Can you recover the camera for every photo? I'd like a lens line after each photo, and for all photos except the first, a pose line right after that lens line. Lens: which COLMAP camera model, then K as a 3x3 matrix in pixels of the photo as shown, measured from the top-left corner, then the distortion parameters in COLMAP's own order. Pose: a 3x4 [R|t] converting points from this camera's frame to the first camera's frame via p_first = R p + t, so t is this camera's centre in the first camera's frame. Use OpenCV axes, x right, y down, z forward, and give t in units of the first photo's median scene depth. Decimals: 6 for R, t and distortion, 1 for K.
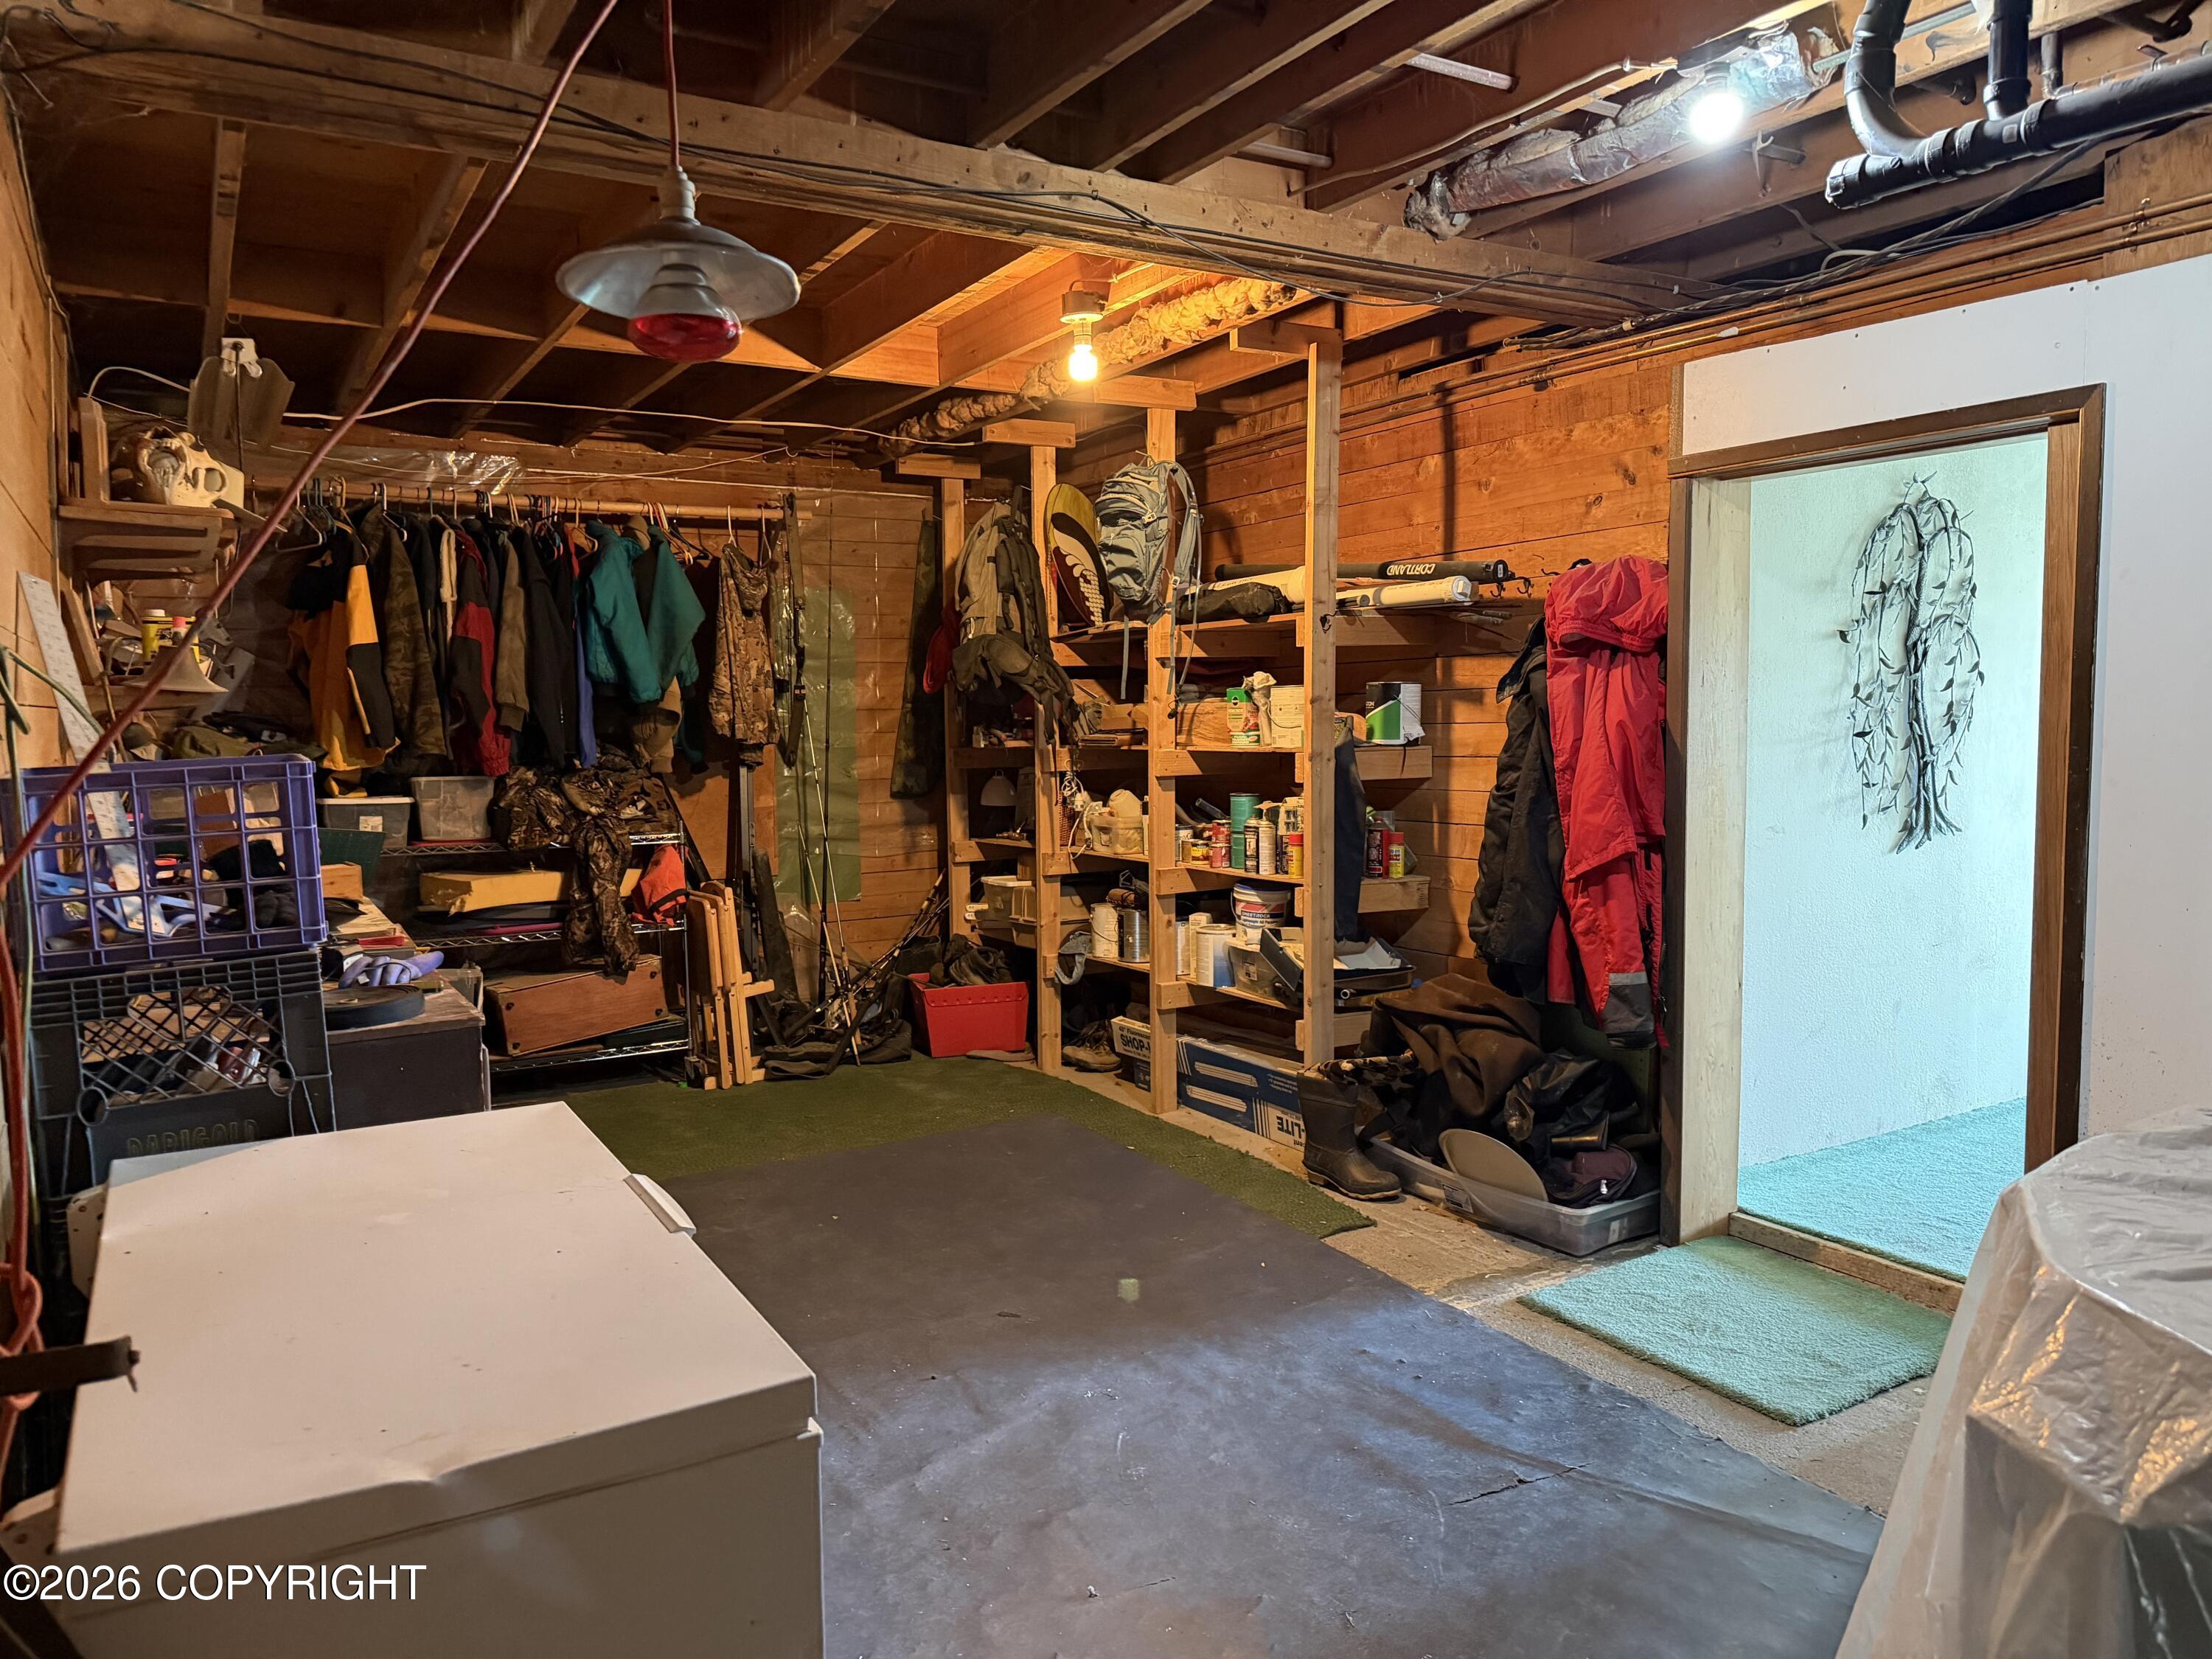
lens RADIAL K [[1569.1, 0, 1106.0], [0, 1569.1, 829.5], [0, 0, 1]] dist [-0.000489, 0.000027]
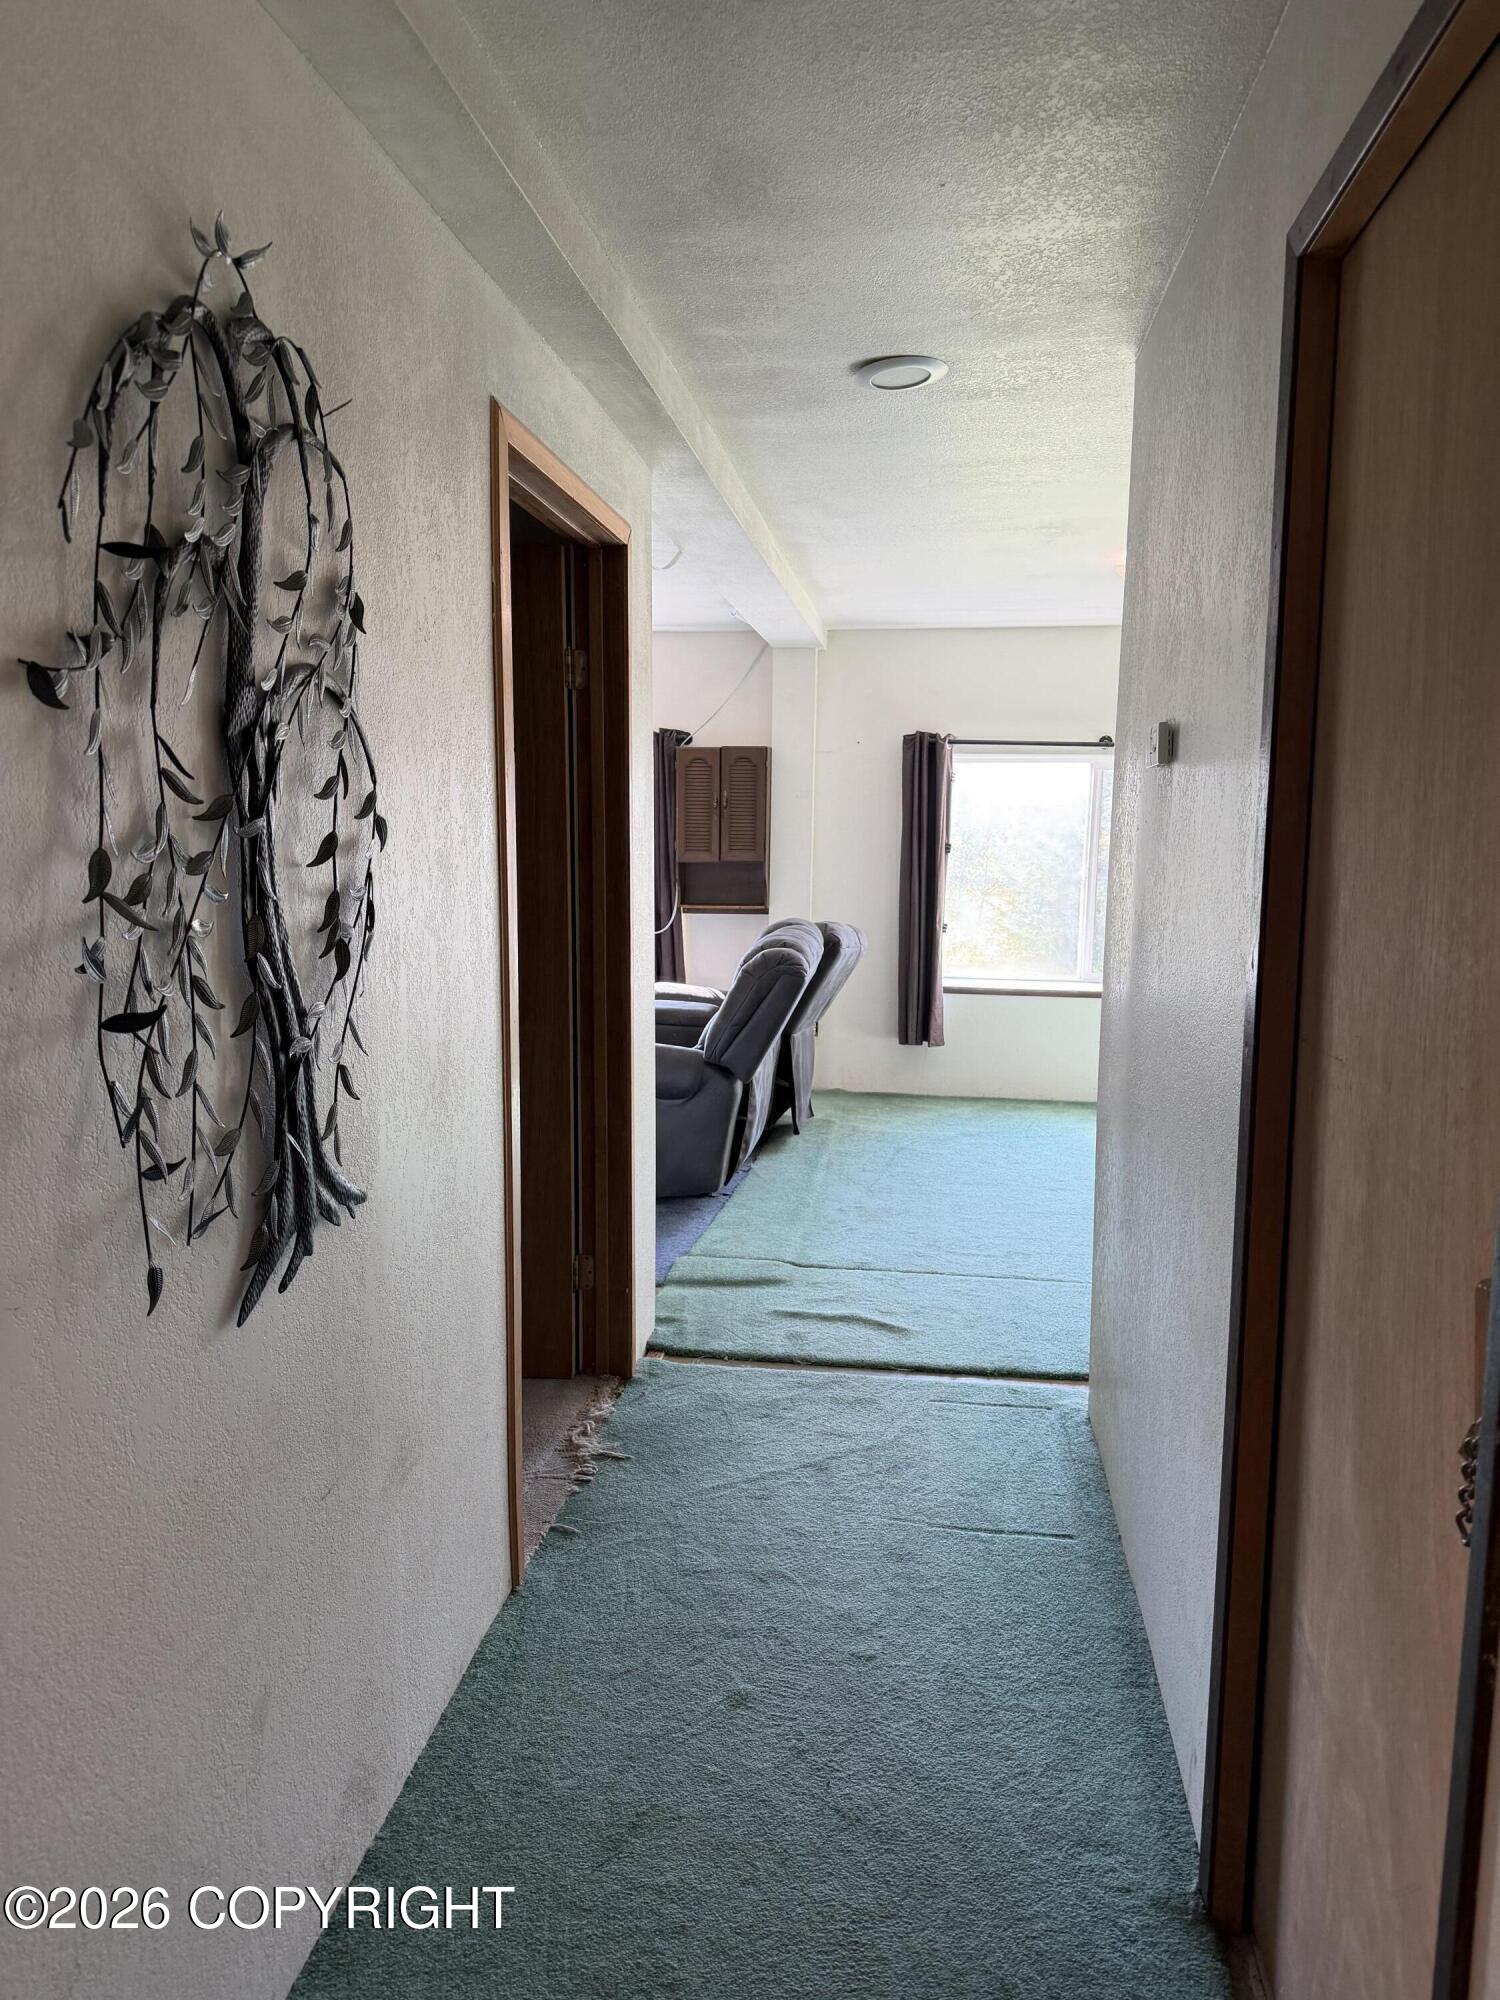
lens RADIAL K [[1405.2, 0, 750.0], [0, 1405.2, 1000.0], [0, 0, 1]] dist [-0.001418, -0.001843]
pose [[0.616380, -0.079048, 0.783471, 0.334919], [0.046275, 0.996865, 0.064172, -0.074257], [-0.786088, -0.003299, 0.618105, 0.719107]]
